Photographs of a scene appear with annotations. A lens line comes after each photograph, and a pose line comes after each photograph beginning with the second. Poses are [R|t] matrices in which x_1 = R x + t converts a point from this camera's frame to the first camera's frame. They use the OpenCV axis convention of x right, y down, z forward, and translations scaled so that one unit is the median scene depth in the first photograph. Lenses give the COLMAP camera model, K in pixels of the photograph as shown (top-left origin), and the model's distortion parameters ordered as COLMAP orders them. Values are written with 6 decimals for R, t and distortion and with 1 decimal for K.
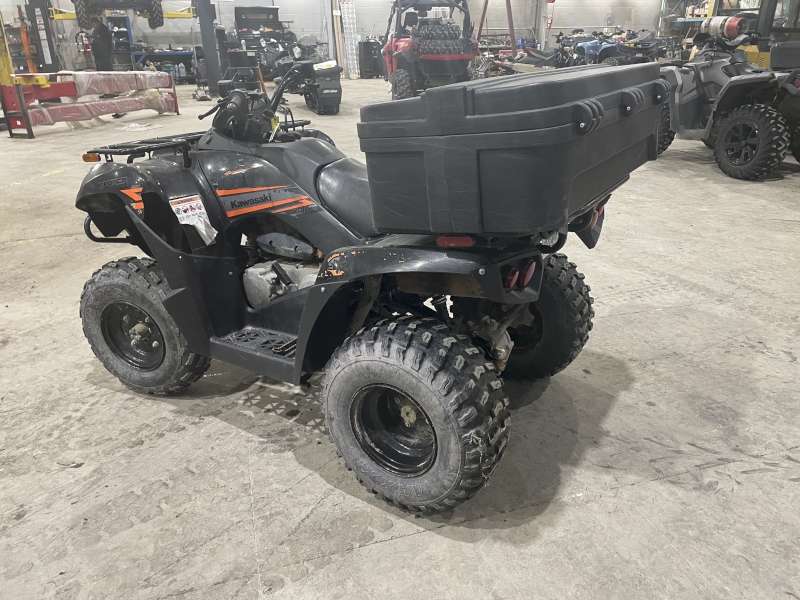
lens RADIAL K [[627.6, 0, 400.0], [0, 627.6, 300.0], [0, 0, 1]] dist [0.104233, -0.133008]
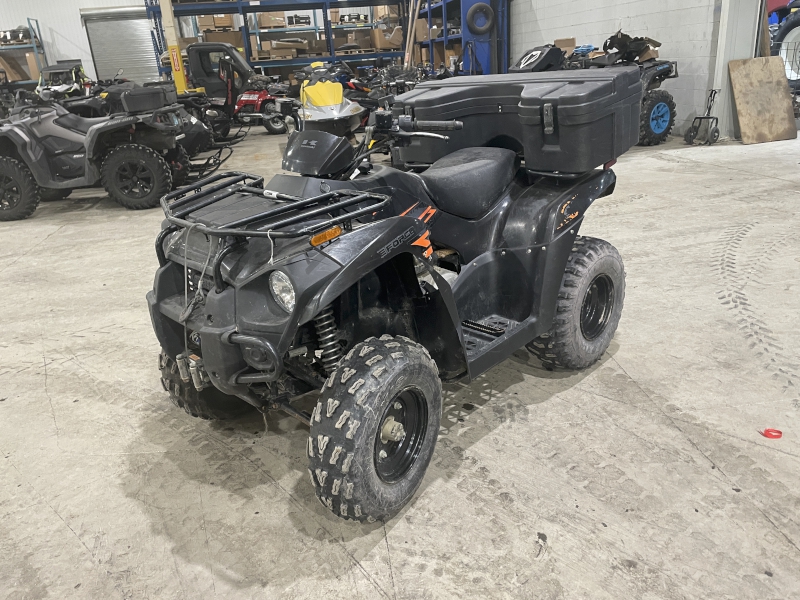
lens RADIAL K [[627.6, 0, 400.0], [0, 627.6, 300.0], [0, 0, 1]] dist [0.104233, -0.133008]
pose [[0.168560, -0.345667, 0.923094, -1.129027], [0.437981, 0.865232, 0.244023, -0.291678], [-0.883040, 0.363165, 0.297239, 0.734473]]
